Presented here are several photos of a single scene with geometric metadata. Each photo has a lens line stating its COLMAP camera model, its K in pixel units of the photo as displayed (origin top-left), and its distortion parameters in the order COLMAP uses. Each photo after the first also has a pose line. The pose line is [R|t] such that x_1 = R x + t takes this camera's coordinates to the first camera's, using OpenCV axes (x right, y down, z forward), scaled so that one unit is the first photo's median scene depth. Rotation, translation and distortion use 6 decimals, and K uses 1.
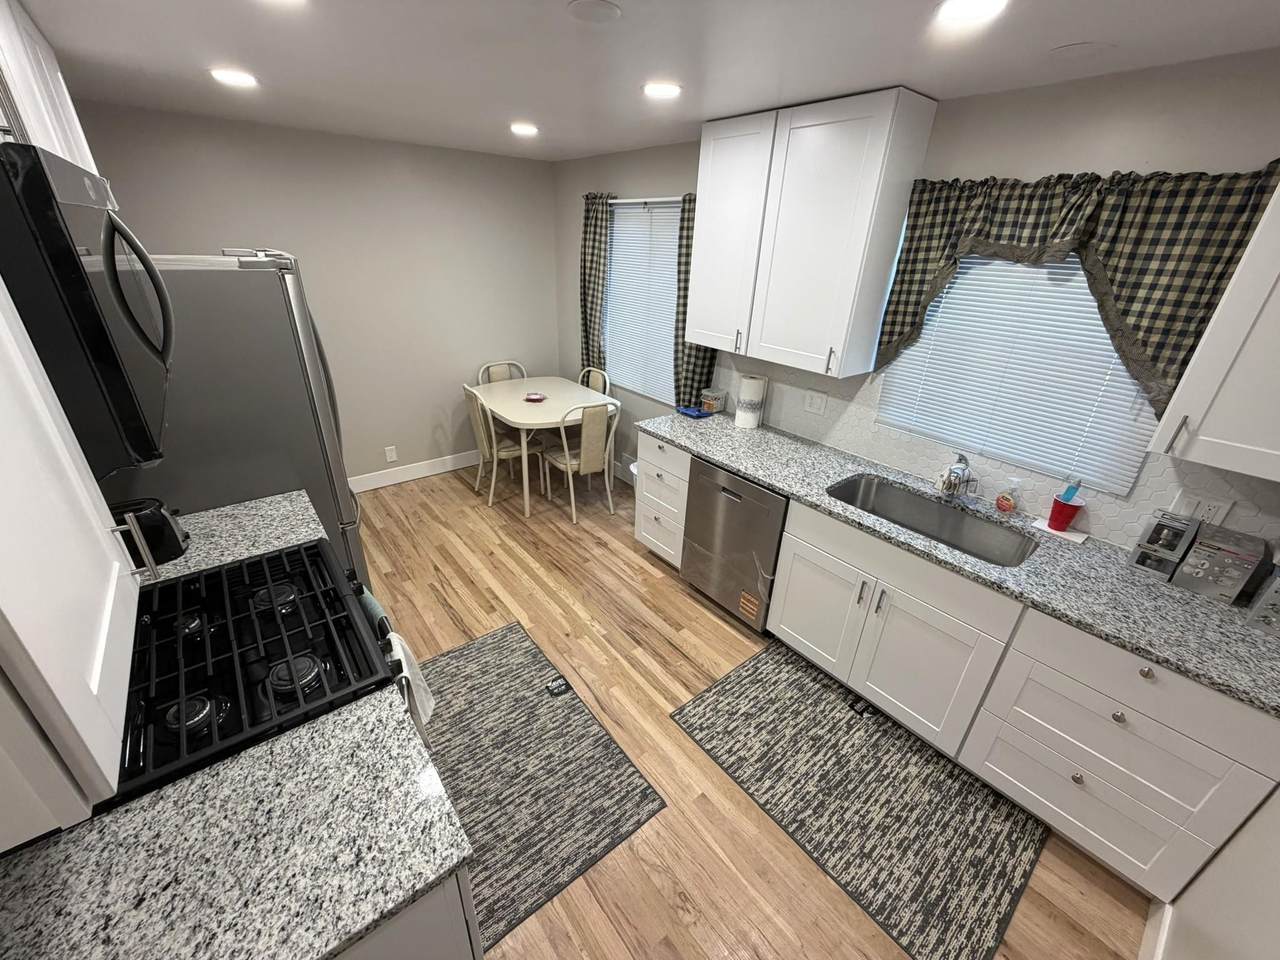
lens RADIAL K [[508.2, 0, 640.2], [0, 508.2, 480.2], [0, 0, 1]] dist [0.000096, -0.000027]
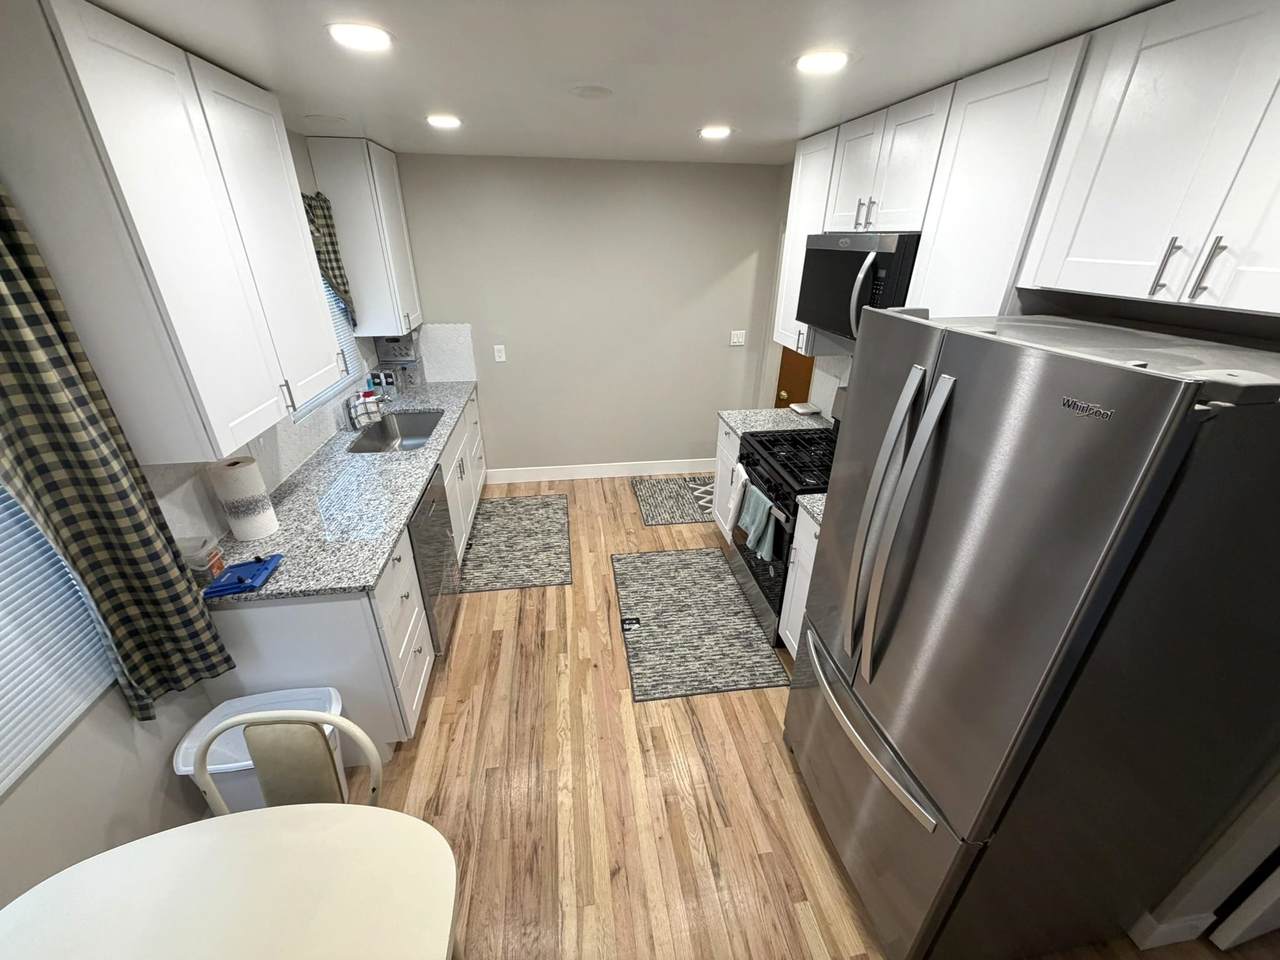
lens RADIAL K [[508.2, 0, 637.8], [0, 508.2, 483.9], [0, 0, 1]] dist [0.000096, -0.000027]
pose [[-0.862121, -0.254619, 0.438082, -0.559525], [0.187009, 0.643649, 0.742121, -0.629733], [-0.470929, 0.721724, -0.507288, 1.232139]]
